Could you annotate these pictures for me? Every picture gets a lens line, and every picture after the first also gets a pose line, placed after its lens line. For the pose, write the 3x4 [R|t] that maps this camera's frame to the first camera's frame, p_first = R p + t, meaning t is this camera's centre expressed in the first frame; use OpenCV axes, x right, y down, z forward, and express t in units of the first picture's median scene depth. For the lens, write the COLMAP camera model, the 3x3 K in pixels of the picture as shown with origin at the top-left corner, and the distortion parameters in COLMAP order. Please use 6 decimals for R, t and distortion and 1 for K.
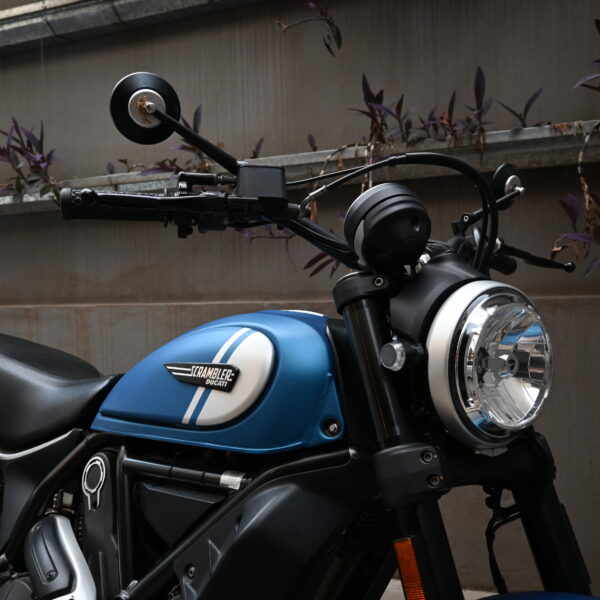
lens RADIAL K [[612.0, 0, 297.4], [0, 612.0, 299.3], [0, 0, 1]] dist [-0.003990, 0.000000]
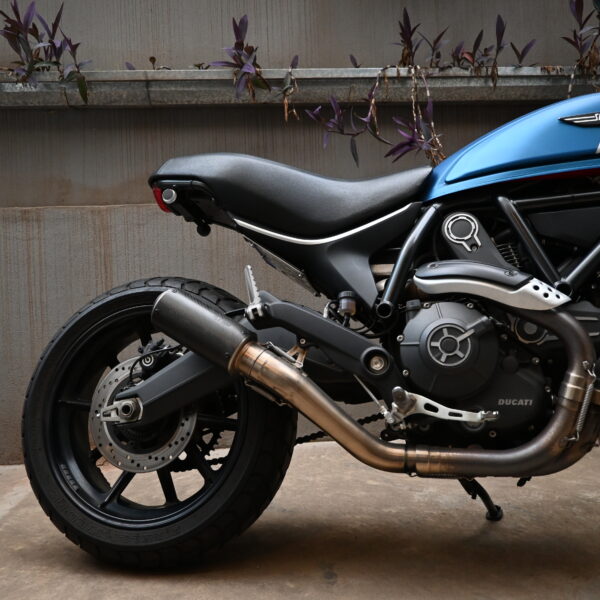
lens RADIAL K [[612.0, 0, 299.8], [0, 612.0, 298.3], [0, 0, 1]] dist [-0.003990, 0.000000]
pose [[0.897534, -0.006836, 0.440892, -0.622544], [0.029164, 0.998611, -0.043888, 0.255044], [-0.439979, 0.052249, 0.896487, 0.037464]]
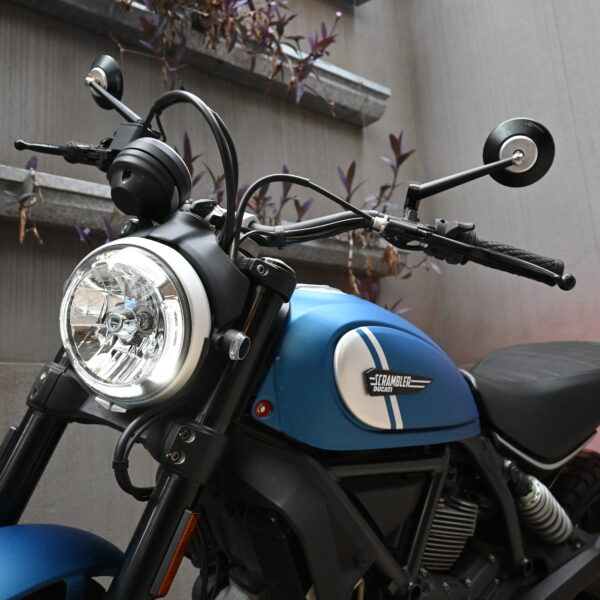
lens RADIAL K [[612.0, 0, 299.0], [0, 612.0, 299.0], [0, 0, 1]] dist [-0.003990, 0.000000]
pose [[0.496870, 0.173589, 0.850287, -0.596522], [0.082005, 0.966014, -0.245135, 0.147883], [-0.863942, 0.191528, 0.465748, 0.442328]]
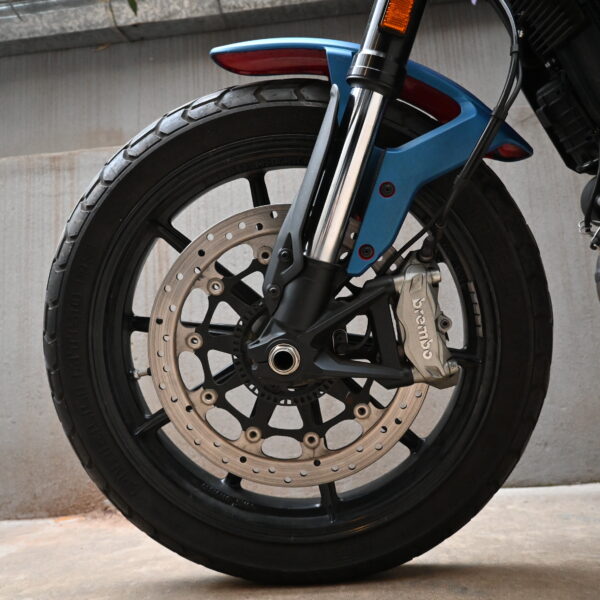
lens RADIAL K [[612.0, 0, 301.3], [0, 612.0, 300.9], [0, 0, 1]] dist [-0.003990, 0.000000]
pose [[0.965188, 0.009860, 0.261373, -0.466423], [0.047091, 0.976410, -0.210729, 0.413114], [-0.257285, 0.215701, 0.941954, 0.457611]]
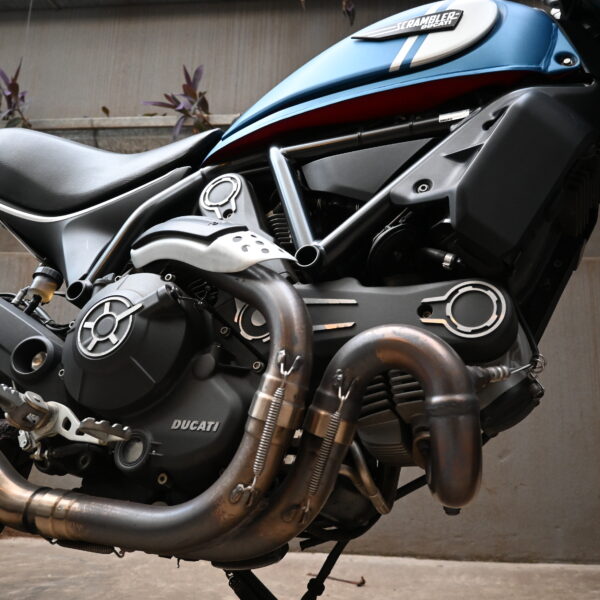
lens RADIAL K [[612.0, 0, 298.3], [0, 612.0, 301.9], [0, 0, 1]] dist [-0.003990, 0.000000]
pose [[0.965656, 0.116820, 0.232081, -0.221488], [-0.056772, 0.966508, -0.250279, 0.348736], [-0.253545, 0.228508, 0.939946, 0.113741]]
